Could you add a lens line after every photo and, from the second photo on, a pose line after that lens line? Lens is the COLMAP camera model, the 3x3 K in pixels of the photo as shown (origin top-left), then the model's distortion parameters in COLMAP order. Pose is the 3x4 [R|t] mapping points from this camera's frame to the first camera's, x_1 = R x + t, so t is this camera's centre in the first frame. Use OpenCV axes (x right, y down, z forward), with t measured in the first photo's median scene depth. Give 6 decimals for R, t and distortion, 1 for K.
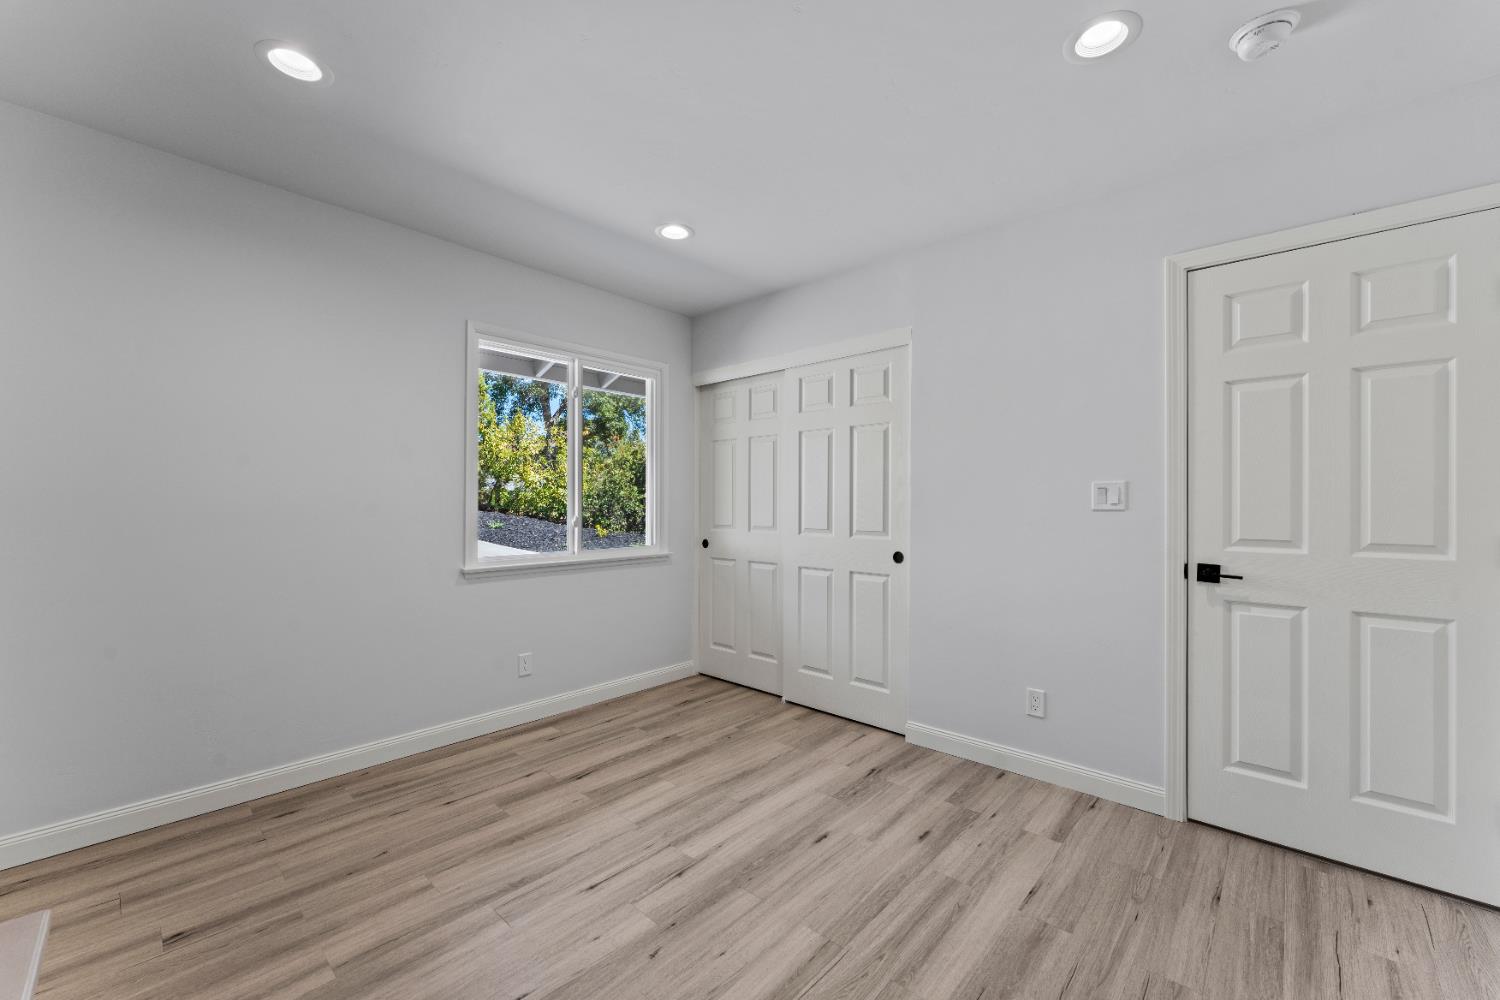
lens RADIAL K [[599.0, 0, 754.2], [0, 599.0, 499.8], [0, 0, 1]] dist [-0.001827, 0.000129]
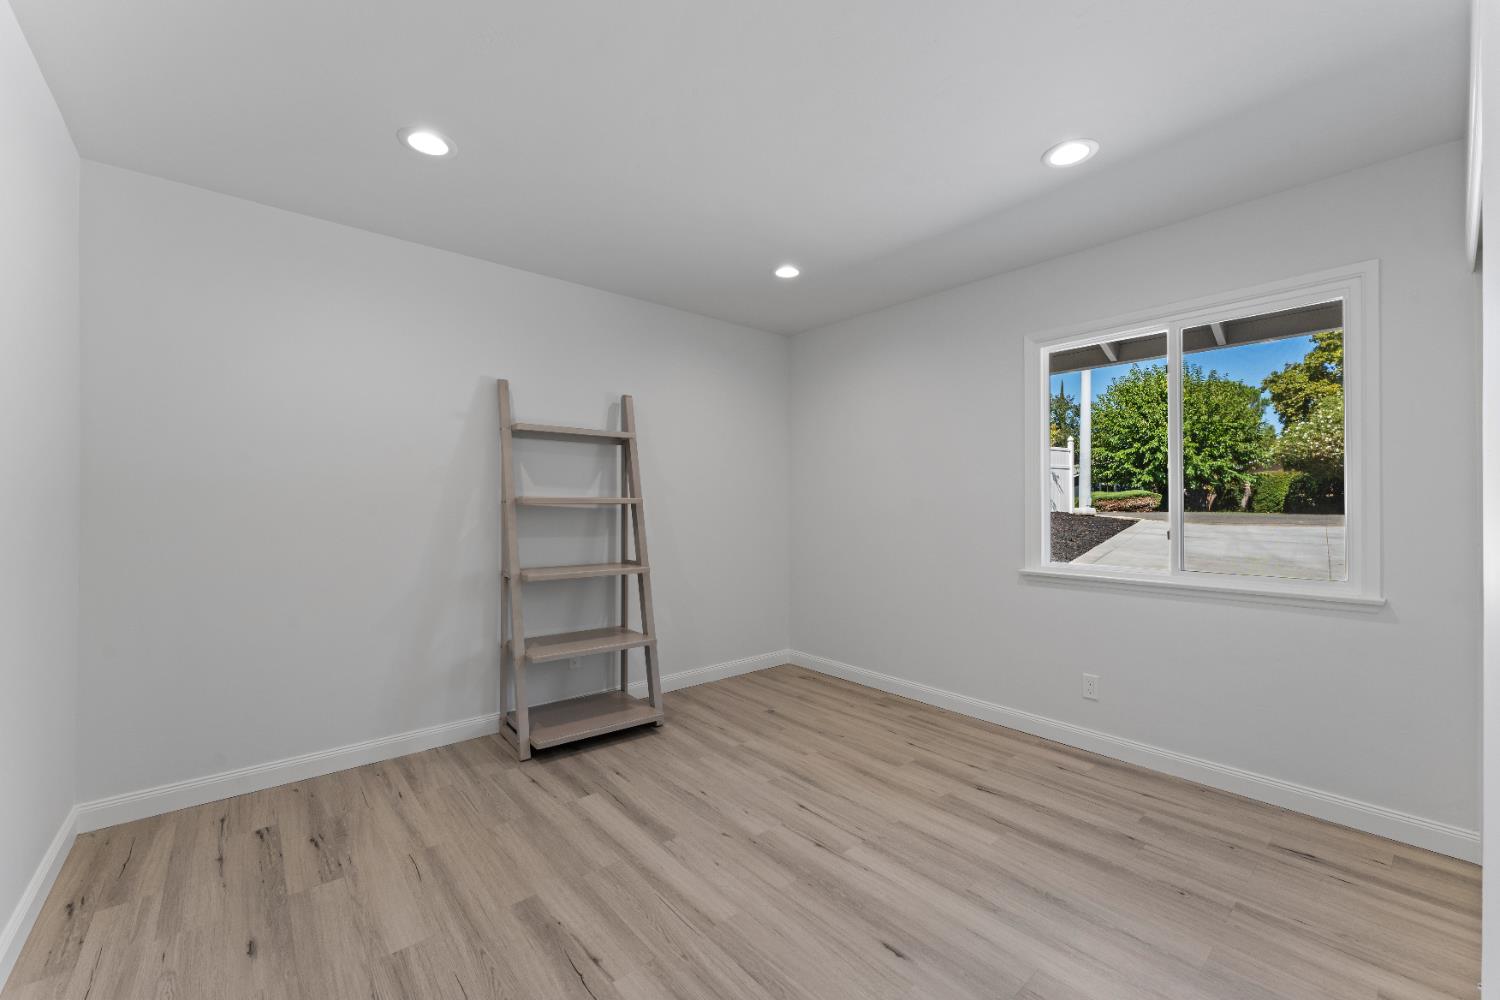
lens RADIAL K [[599.0, 0, 744.6], [0, 599.0, 501.6], [0, 0, 1]] dist [-0.001827, 0.000129]
pose [[-0.135161, -0.010880, -0.990764, 0.790964], [0.001047, 0.999938, -0.011124, 0.006245], [0.990823, -0.002541, -0.135141, 0.812917]]
